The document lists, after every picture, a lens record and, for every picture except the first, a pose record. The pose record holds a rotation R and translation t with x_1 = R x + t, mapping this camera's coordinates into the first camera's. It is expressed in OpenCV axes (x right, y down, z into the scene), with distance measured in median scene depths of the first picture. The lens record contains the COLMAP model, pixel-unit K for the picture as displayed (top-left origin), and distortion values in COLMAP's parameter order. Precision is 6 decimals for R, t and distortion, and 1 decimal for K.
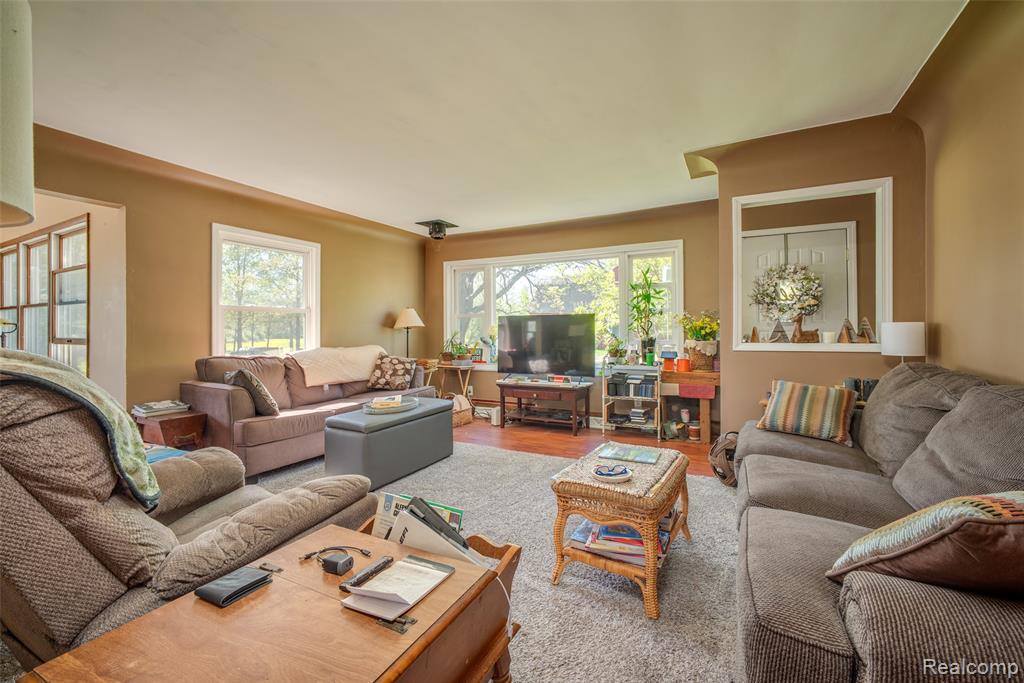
lens RADIAL K [[434.2, 0, 512.0], [0, 434.2, 341.5], [0, 0, 1]] dist [-0.026941, 0.012749]
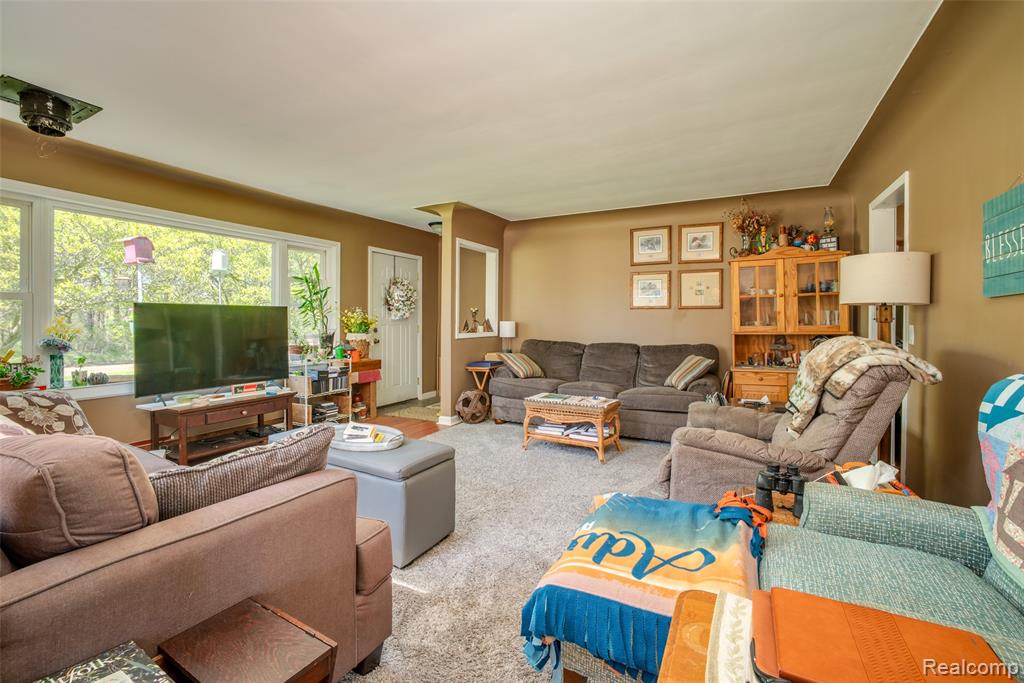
lens RADIAL K [[448.6, 0, 513.4], [0, 448.6, 327.8], [0, 0, 1]] dist [-0.000424, 0.000075]
pose [[0.006974, -0.021587, 0.999743, -0.764233], [0.002551, 0.999764, 0.021570, -0.041388], [-0.999972, 0.002400, 0.007028, 0.562681]]
